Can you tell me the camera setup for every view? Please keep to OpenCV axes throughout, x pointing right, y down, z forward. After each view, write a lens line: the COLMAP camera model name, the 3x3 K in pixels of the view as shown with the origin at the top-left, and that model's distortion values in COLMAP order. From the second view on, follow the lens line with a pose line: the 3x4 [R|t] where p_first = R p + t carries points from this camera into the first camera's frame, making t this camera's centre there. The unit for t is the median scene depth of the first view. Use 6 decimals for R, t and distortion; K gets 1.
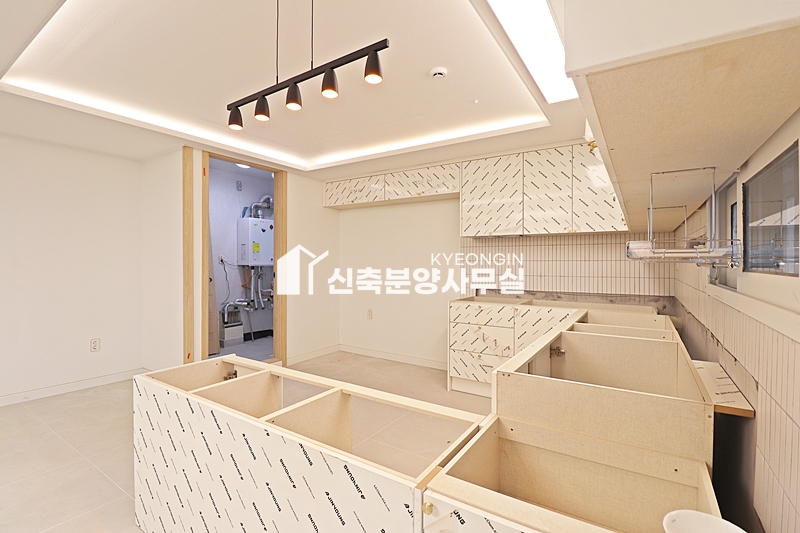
lens RADIAL K [[370.6, 0, 398.9], [0, 370.6, 265.2], [0, 0, 1]] dist [0.002812, -0.000995]
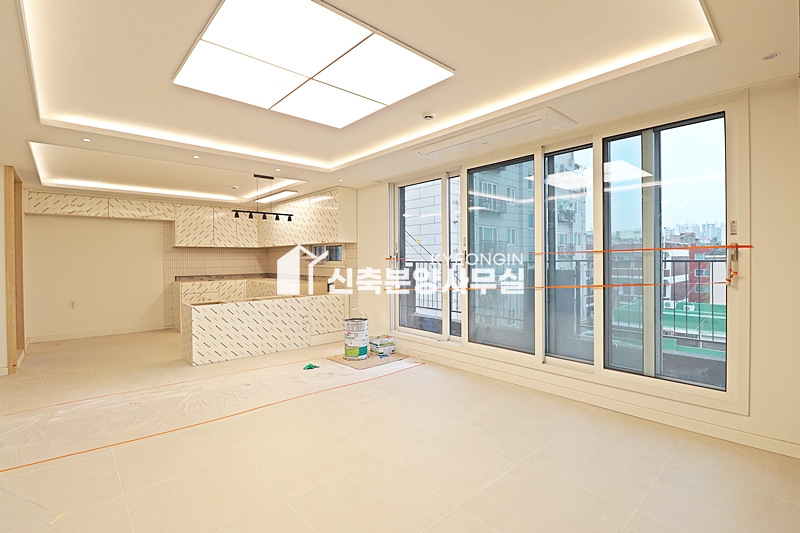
lens RADIAL K [[370.6, 0, 400.3], [0, 370.6, 263.3], [0, 0, 1]] dist [0.002812, -0.000995]
pose [[0.258012, -0.013882, 0.966042, -1.270727], [0.017671, 0.999797, 0.009647, 0.005173], [-0.965980, 0.014582, 0.258205, -0.474054]]
